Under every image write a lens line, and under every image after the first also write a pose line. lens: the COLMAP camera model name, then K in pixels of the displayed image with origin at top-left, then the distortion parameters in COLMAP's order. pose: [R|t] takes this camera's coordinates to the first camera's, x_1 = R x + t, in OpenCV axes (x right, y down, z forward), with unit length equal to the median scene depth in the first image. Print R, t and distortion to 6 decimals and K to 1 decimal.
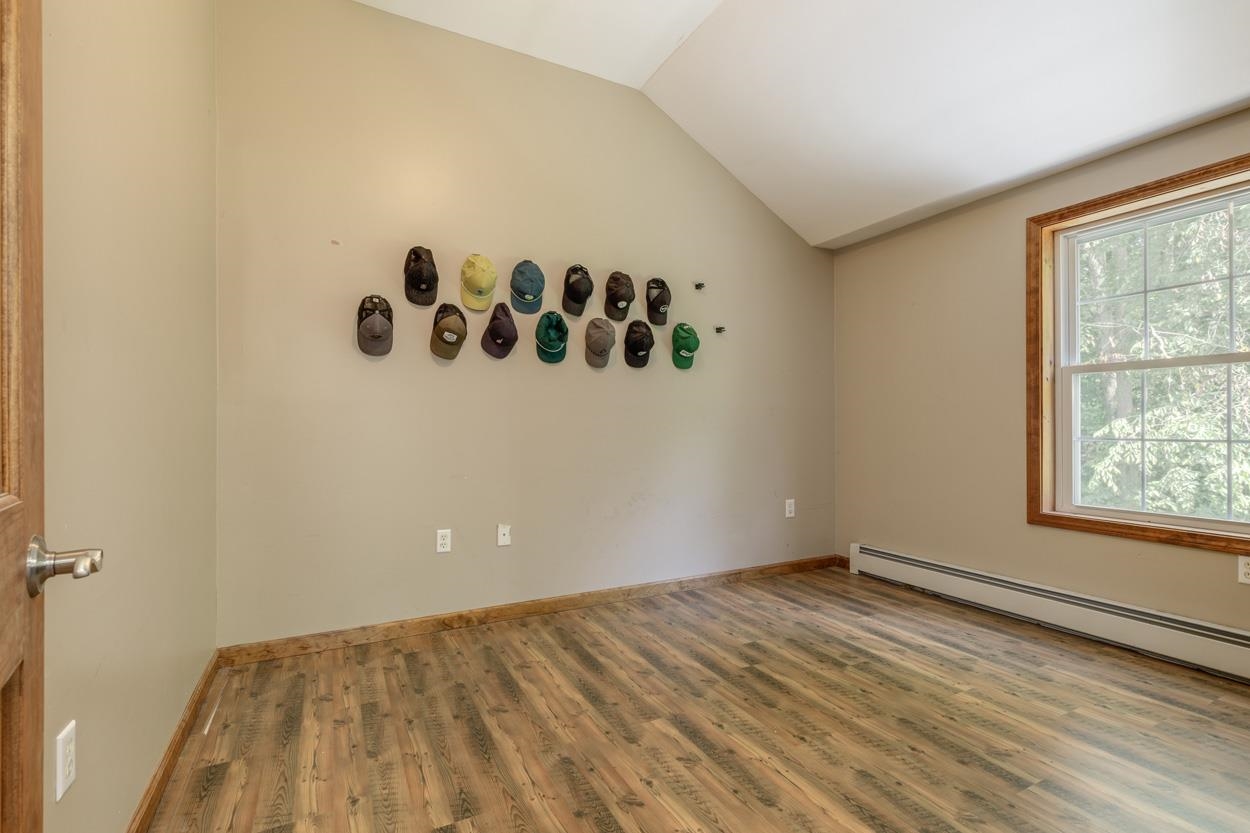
lens RADIAL K [[564.4, 0, 616.7], [0, 564.4, 417.6], [0, 0, 1]] dist [0.000646, -0.000406]
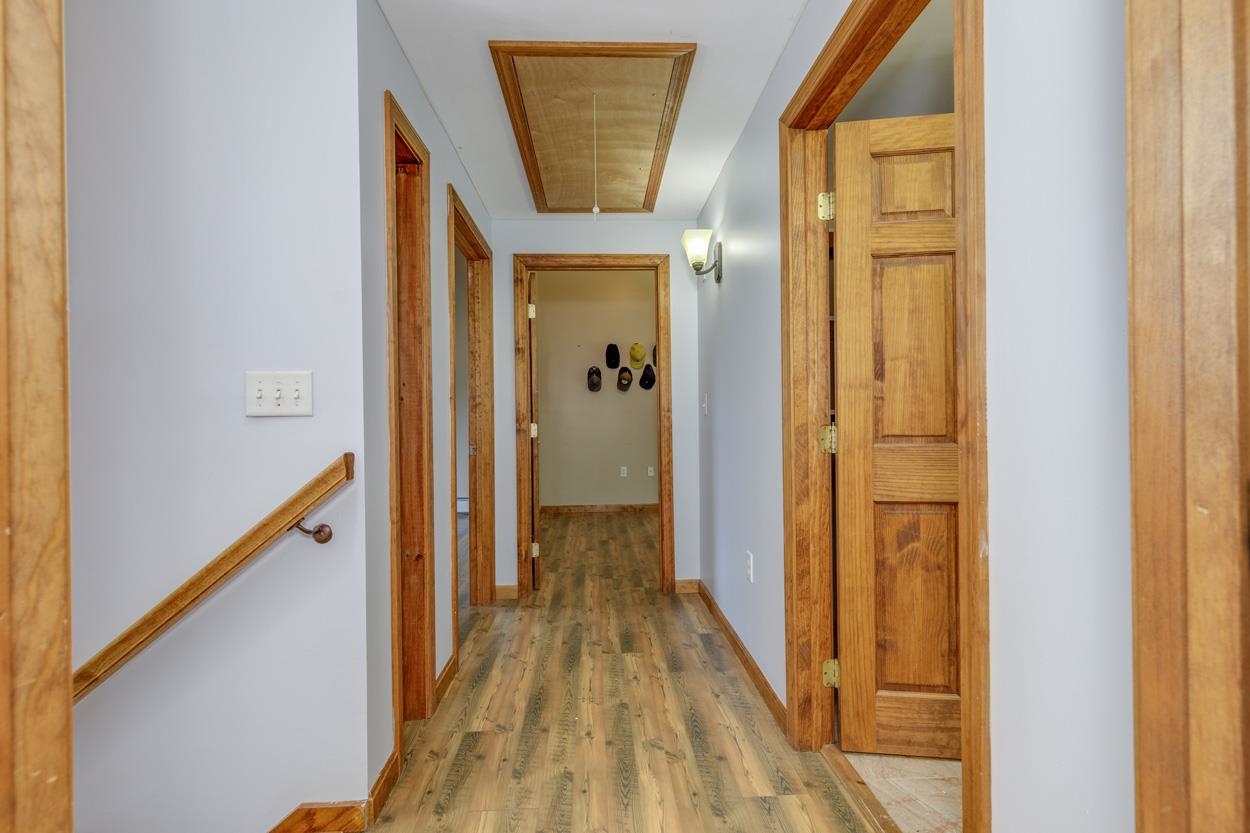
lens RADIAL K [[564.4, 0, 616.7], [0, 564.4, 417.6], [0, 0, 1]] dist [0.000646, -0.000406]
pose [[0.903881, -0.008916, -0.427692, 0.590207], [0.012400, 0.999909, 0.005361, -0.011596], [0.427605, -0.010149, 0.903909, -0.975516]]
